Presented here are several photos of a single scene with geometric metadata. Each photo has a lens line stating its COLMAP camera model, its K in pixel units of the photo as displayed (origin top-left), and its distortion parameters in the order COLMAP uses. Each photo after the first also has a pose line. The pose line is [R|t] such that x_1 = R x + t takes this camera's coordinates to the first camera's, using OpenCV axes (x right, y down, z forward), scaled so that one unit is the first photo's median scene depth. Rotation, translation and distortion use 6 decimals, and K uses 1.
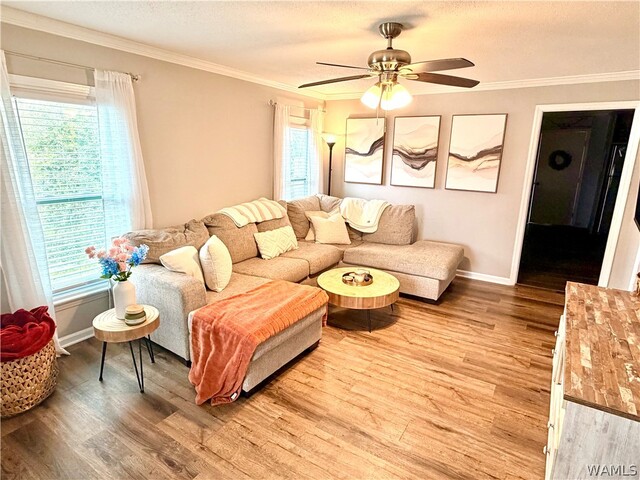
lens RADIAL K [[376.5, 0, 320.0], [0, 376.5, 242.2], [0, 0, 1]] dist [0.002530, 0.000096]
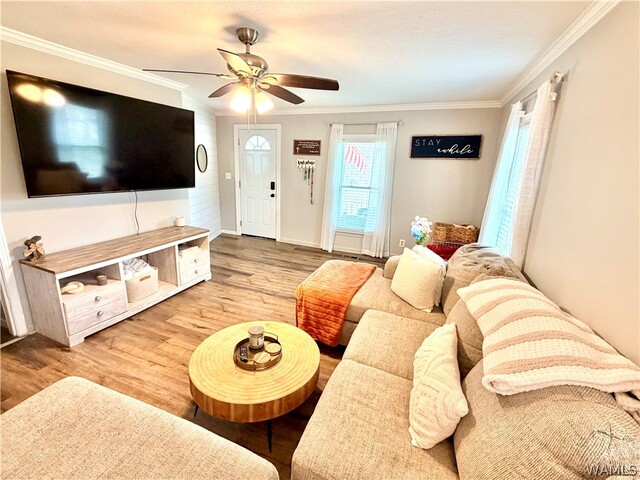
lens RADIAL K [[282.3, 0, 320.1], [0, 282.3, 237.4], [0, 0, 1]] dist [0.000454, 0.000020]
pose [[-0.978520, -0.002790, -0.206134, 0.136193], [-0.101382, 0.877152, 0.469389, -0.434500], [0.179501, 0.480205, -0.858594, 1.885076]]
